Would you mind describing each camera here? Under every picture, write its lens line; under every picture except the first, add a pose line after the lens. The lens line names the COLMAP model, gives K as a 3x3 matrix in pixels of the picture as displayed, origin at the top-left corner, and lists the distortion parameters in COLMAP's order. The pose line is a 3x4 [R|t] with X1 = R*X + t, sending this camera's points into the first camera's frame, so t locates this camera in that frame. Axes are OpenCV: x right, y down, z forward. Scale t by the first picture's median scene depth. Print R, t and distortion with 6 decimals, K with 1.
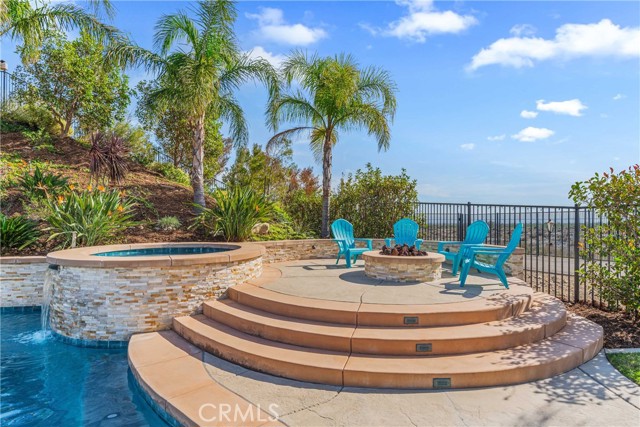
lens RADIAL K [[372.0, 0, 319.4], [0, 372.0, 211.4], [0, 0, 1]] dist [0.006238, 0.001604]
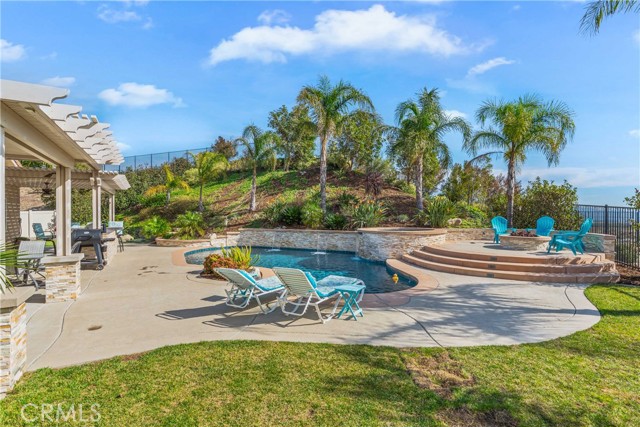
lens RADIAL K [[330.8, 0, 319.4], [0, 330.8, 211.8], [0, 0, 1]] dist [0.002340, 0.000155]
pose [[0.796750, -0.000617, -0.604308, 0.228722], [0.006090, 0.999957, 0.007009, -0.011764], [0.604278, -0.009265, 0.796720, -0.496480]]
